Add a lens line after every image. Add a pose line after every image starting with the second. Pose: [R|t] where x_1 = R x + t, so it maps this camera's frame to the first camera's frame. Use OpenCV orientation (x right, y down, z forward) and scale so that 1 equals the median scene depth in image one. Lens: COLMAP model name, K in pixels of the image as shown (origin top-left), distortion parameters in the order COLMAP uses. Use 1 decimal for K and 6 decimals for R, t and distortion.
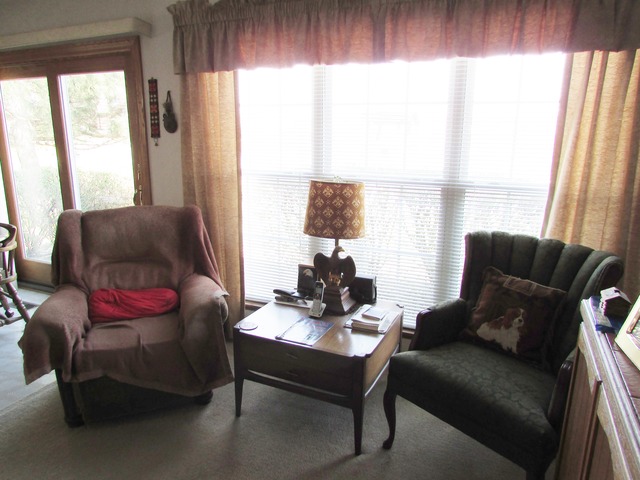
lens RADIAL K [[456.8, 0, 320.0], [0, 456.8, 240.0], [0, 0, 1]] dist [-0.005702, 0.000339]
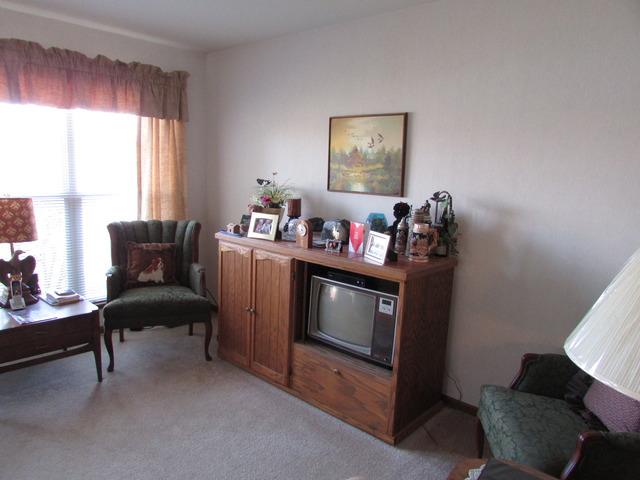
lens RADIAL K [[456.8, 0, 320.0], [0, 456.8, 240.0], [0, 0, 1]] dist [-0.005702, 0.000339]
pose [[0.313633, -0.155906, 0.936658, -0.968633], [0.187319, 0.977203, 0.099932, 0.019067], [-0.930884, 0.144112, 0.335687, -0.192476]]
